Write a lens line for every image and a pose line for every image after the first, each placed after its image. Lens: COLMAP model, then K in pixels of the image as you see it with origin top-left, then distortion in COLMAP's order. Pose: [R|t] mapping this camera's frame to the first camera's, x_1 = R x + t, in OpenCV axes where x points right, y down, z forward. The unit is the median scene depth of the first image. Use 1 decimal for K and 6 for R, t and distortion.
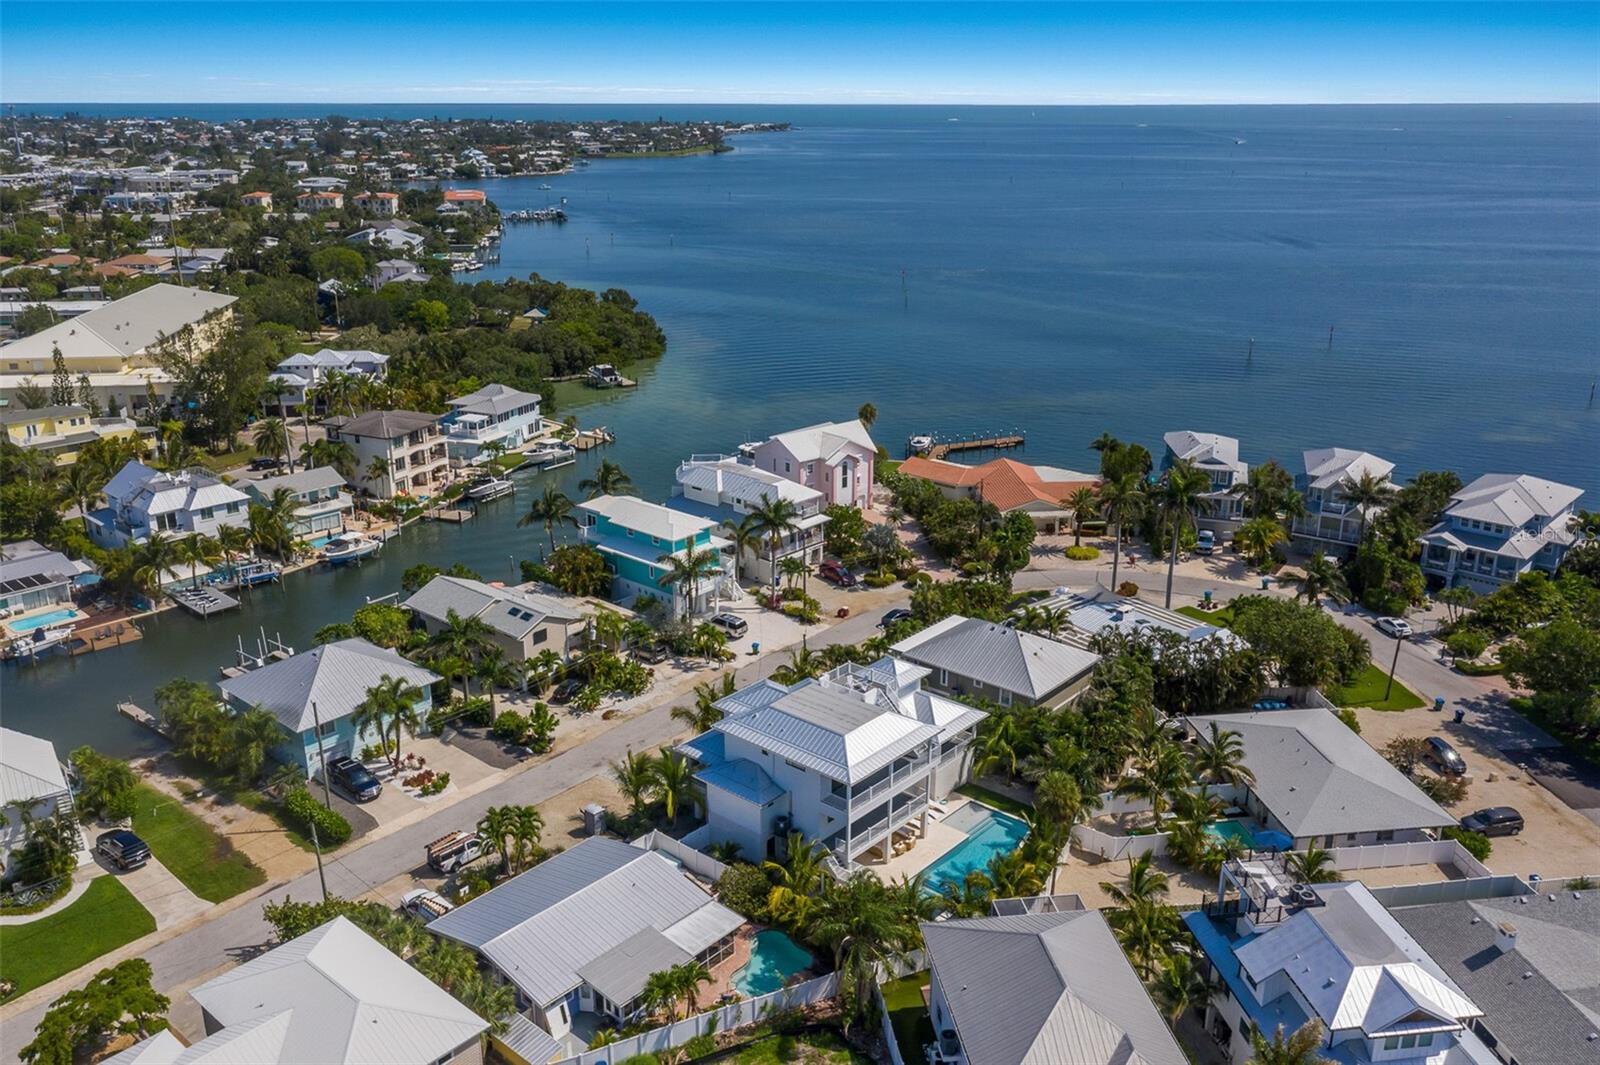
lens RADIAL K [[1284.5, 0, 798.6], [0, 1284.5, 538.2], [0, 0, 1]] dist [0.004427, 0.020018]
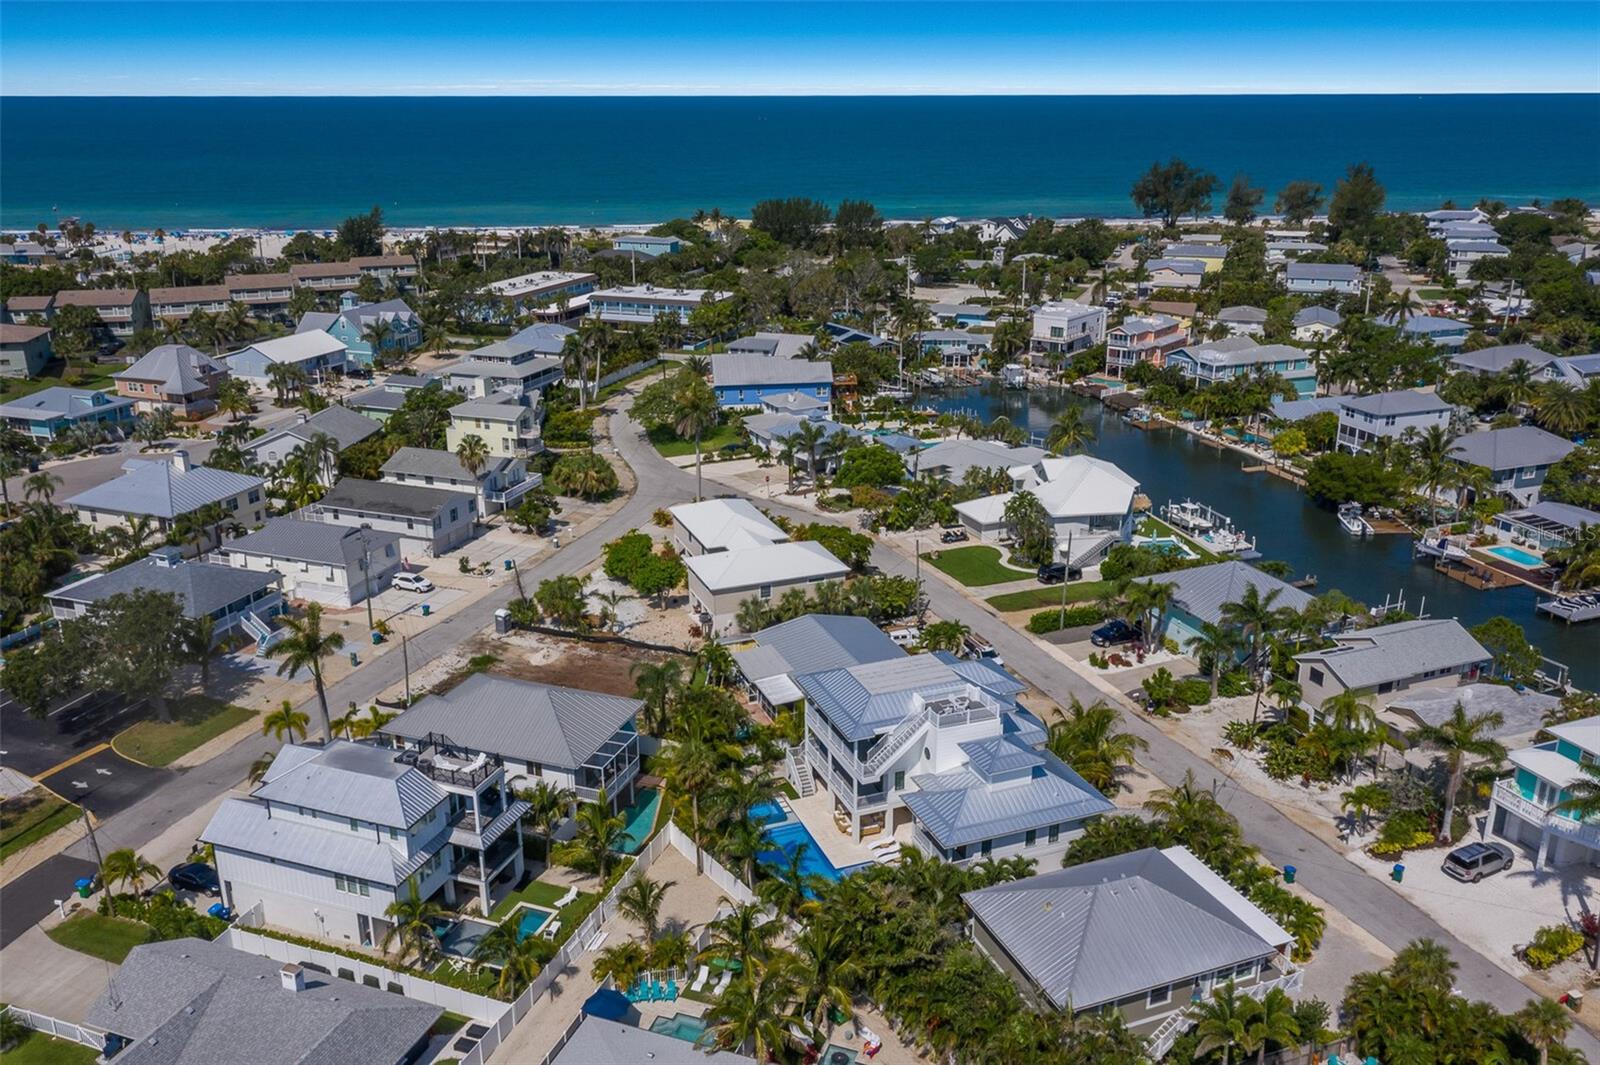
lens RADIAL K [[1284.5, 0, 797.1], [0, 1284.5, 527.7], [0, 0, 1]] dist [0.004427, 0.020018]
pose [[-0.464734, 0.285990, -0.837993, 0.443400], [-0.278984, 0.850906, 0.445115, -0.200734], [0.840351, 0.440647, -0.315659, 0.611737]]
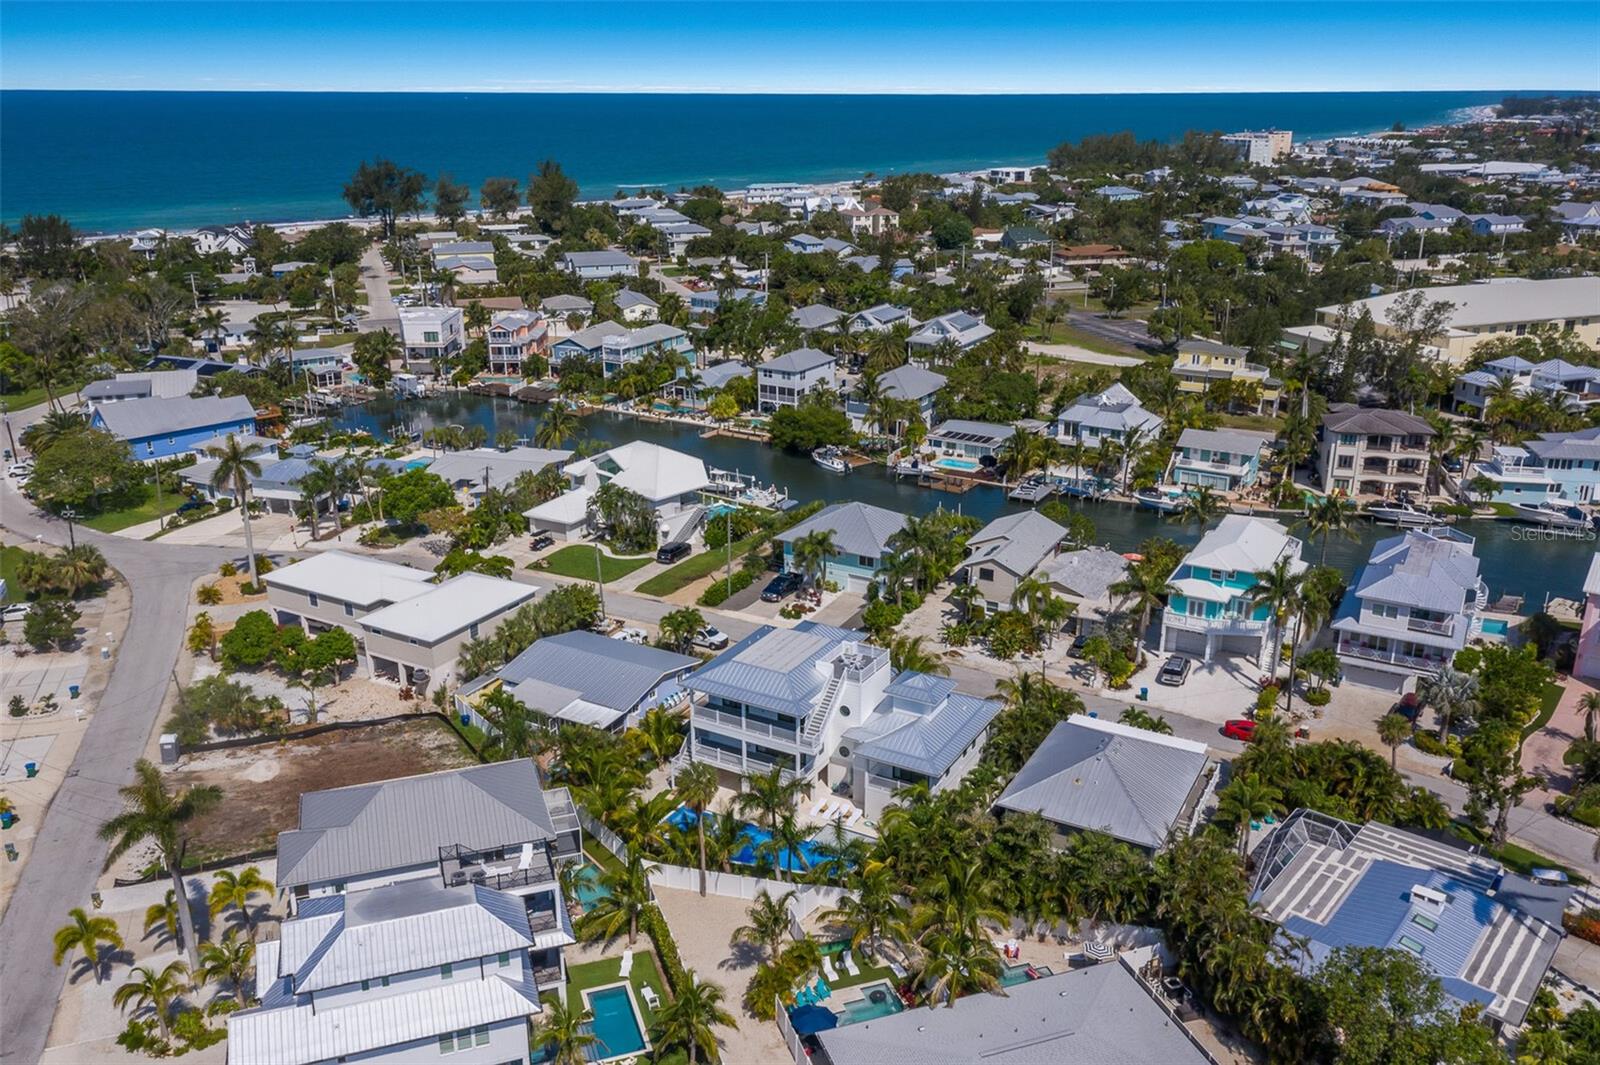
lens RADIAL K [[1284.5, 0, 801.9], [0, 1284.5, 528.2], [0, 0, 1]] dist [0.004427, 0.020018]
pose [[0.207620, 0.316356, -0.925642, 0.496176], [-0.315509, 0.917347, 0.242753, -0.114182], [0.925931, 0.241648, 0.290273, 0.346831]]
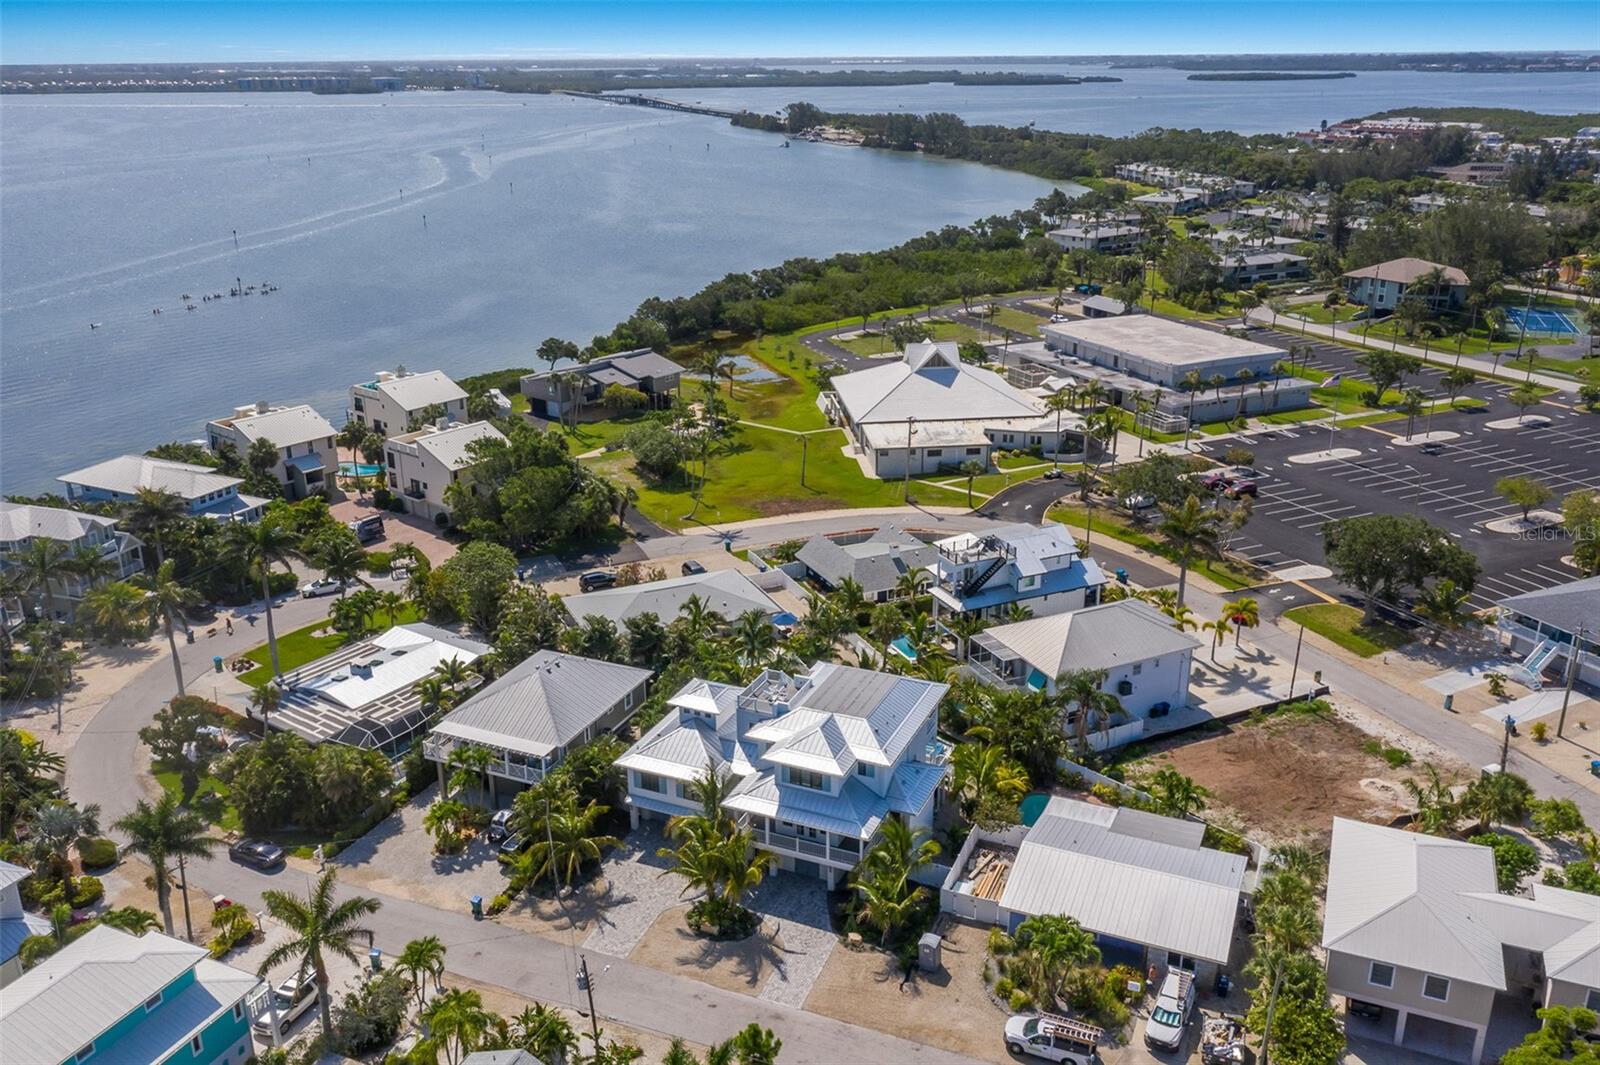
lens RADIAL K [[1284.5, 0, 791.4], [0, 1284.5, 536.5], [0, 0, 1]] dist [0.004427, 0.020018]
pose [[-0.290668, -0.327009, 0.899209, -0.422171], [0.317552, 0.853550, 0.413053, -0.205140], [-0.902592, 0.405607, -0.144258, 0.581297]]
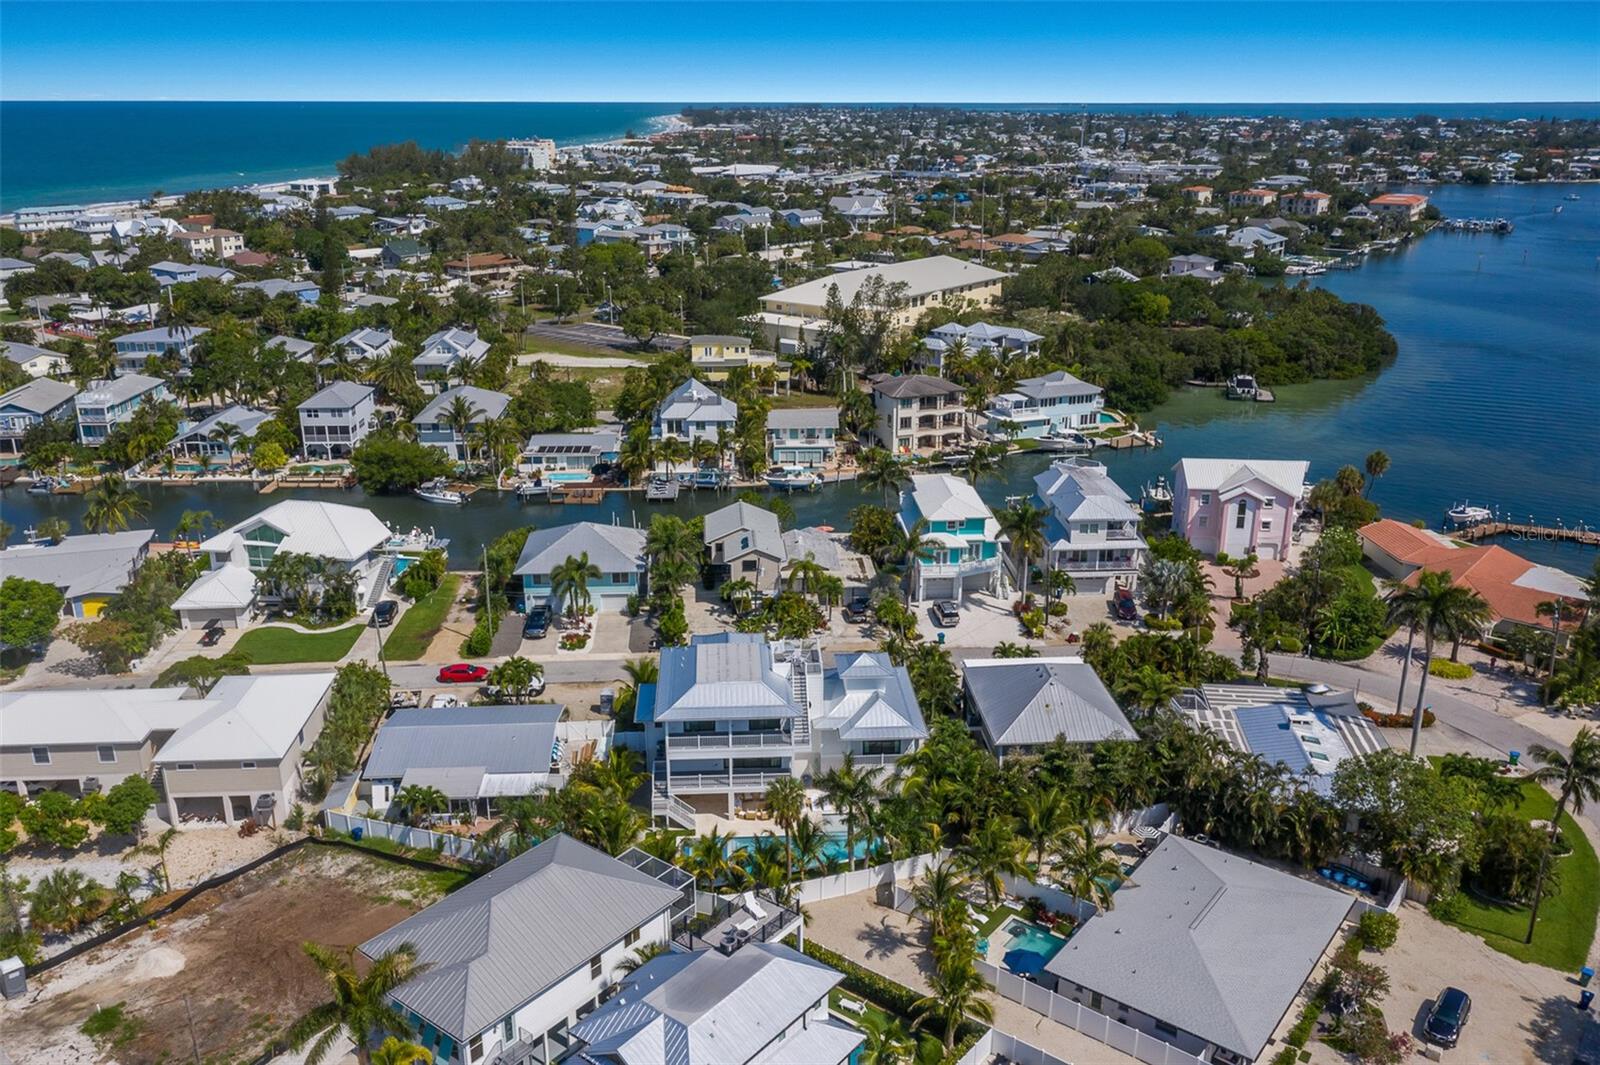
lens RADIAL K [[1284.5, 0, 798.3], [0, 1284.5, 543.6], [0, 0, 1]] dist [0.004427, 0.020018]
pose [[0.706556, 0.232685, -0.668309, 0.379222], [-0.229957, 0.968638, 0.094133, -0.038723], [0.669253, 0.087172, 0.737904, 0.124469]]
